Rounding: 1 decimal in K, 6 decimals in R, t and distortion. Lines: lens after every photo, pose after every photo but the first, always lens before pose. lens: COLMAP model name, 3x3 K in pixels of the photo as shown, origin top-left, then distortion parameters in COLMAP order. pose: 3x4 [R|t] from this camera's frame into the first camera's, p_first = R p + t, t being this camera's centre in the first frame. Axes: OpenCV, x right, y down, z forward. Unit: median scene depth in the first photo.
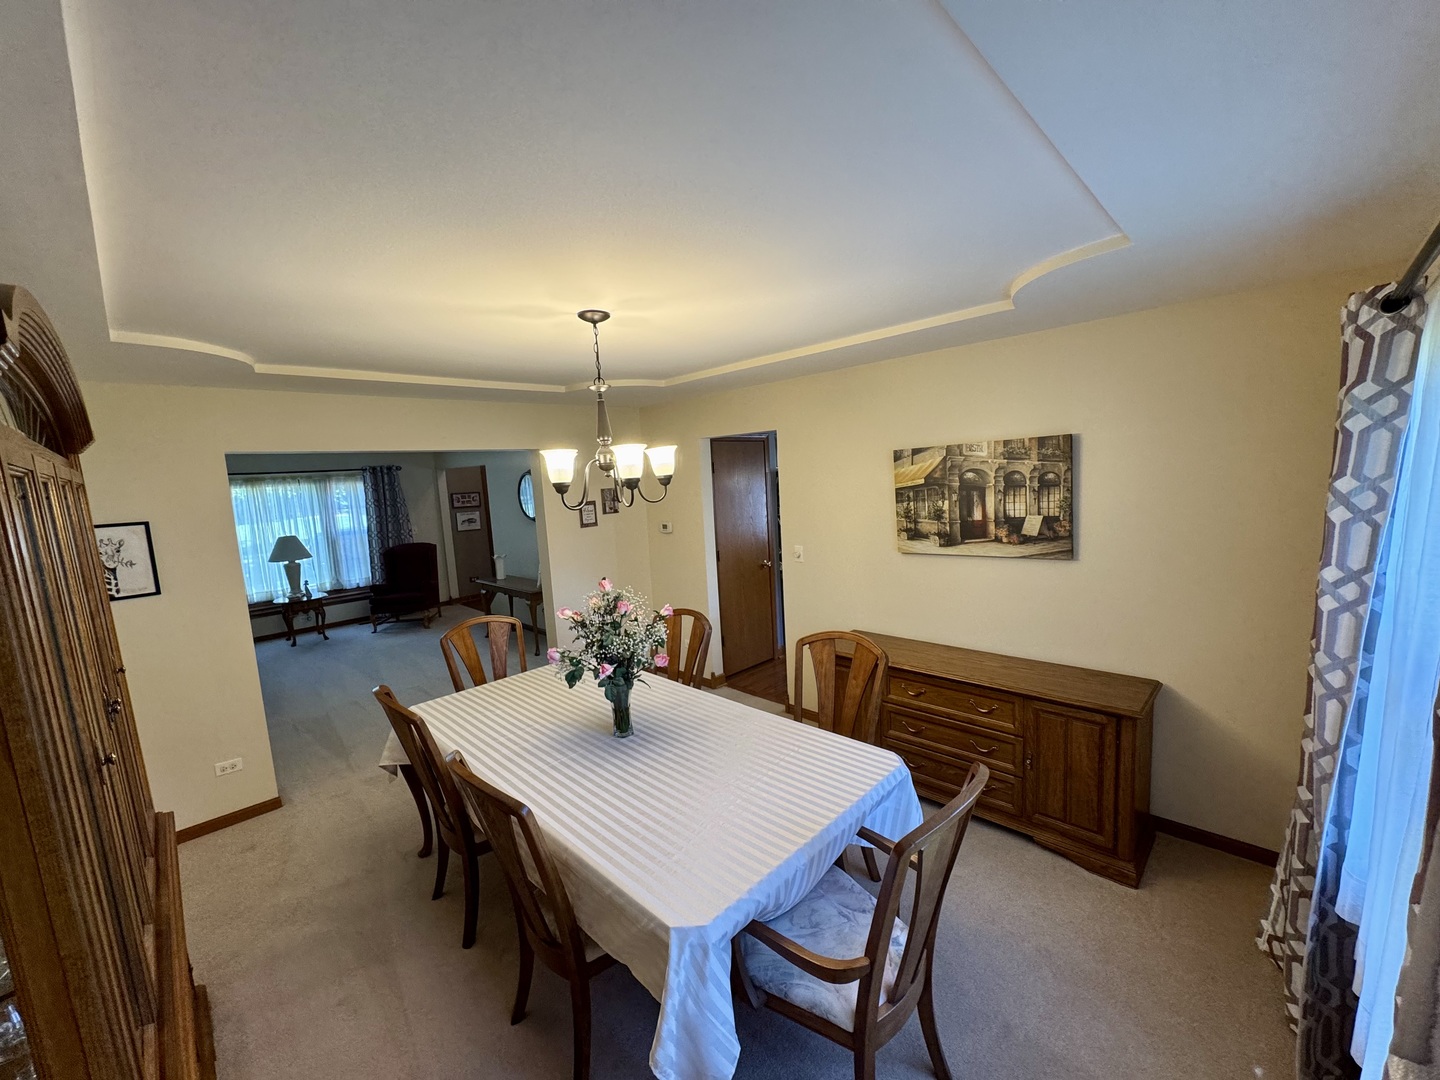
lens RADIAL K [[578.1, 0, 720.9], [0, 578.1, 537.0], [0, 0, 1]] dist [-0.003808, 0.000095]
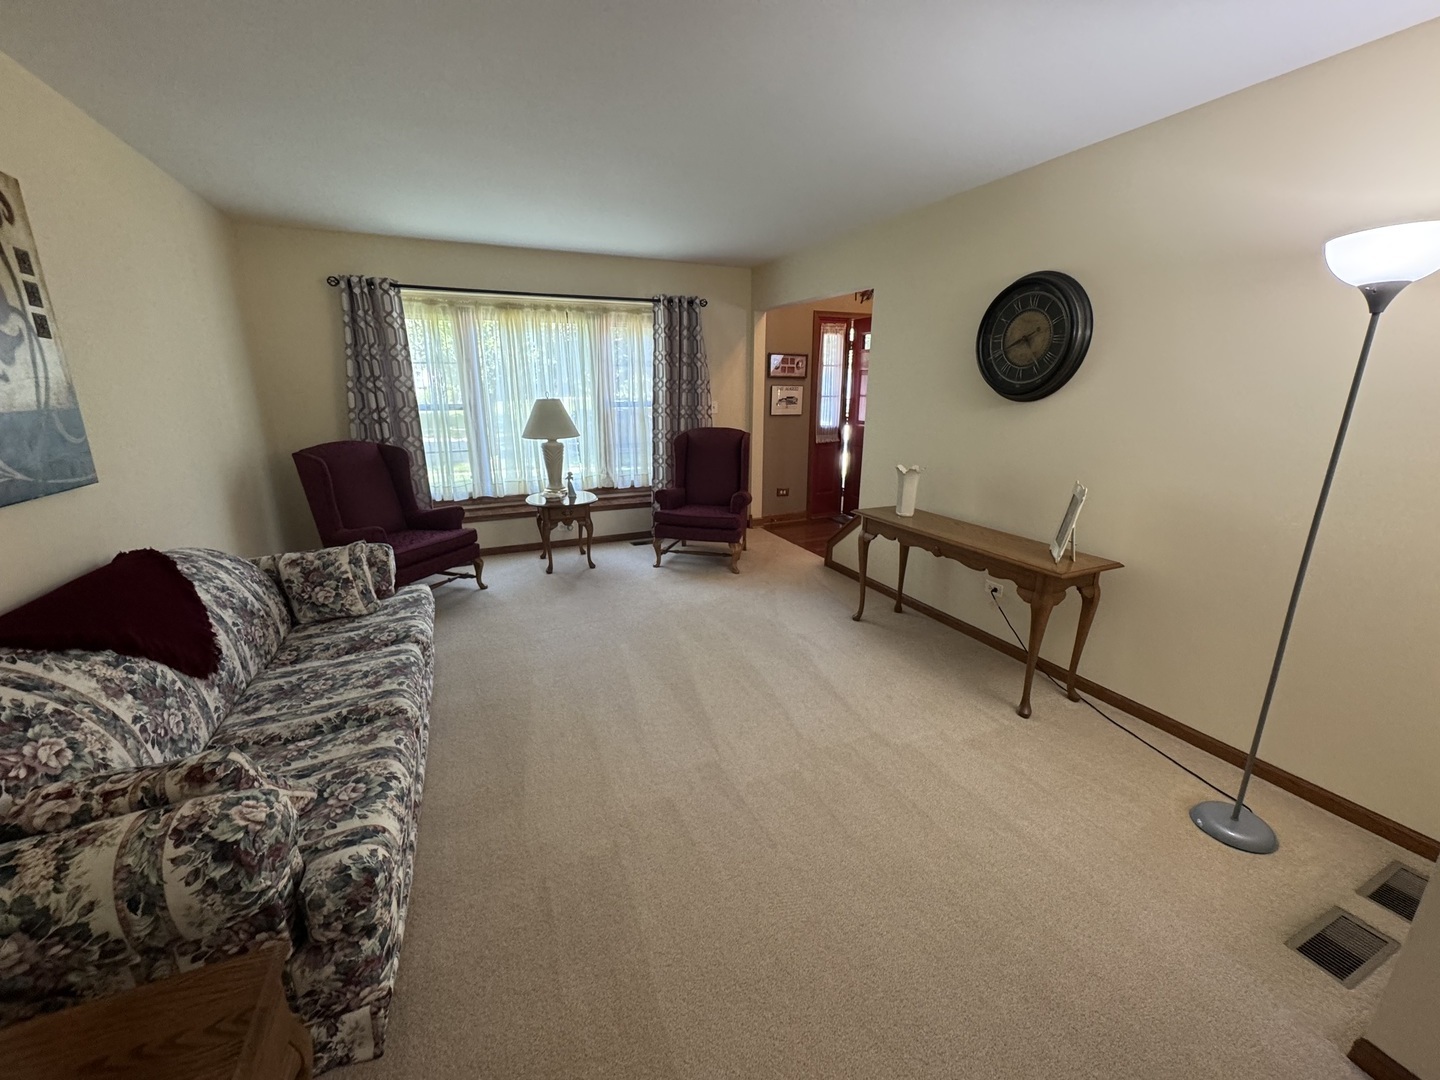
lens RADIAL K [[578.1, 0, 723.7], [0, 578.1, 538.5], [0, 0, 1]] dist [-0.003808, 0.000095]
pose [[0.931261, 0.156726, -0.328921, -0.311548], [-0.096412, 0.976577, 0.192358, 0.006183], [0.351365, -0.147424, 0.924559, 0.421316]]
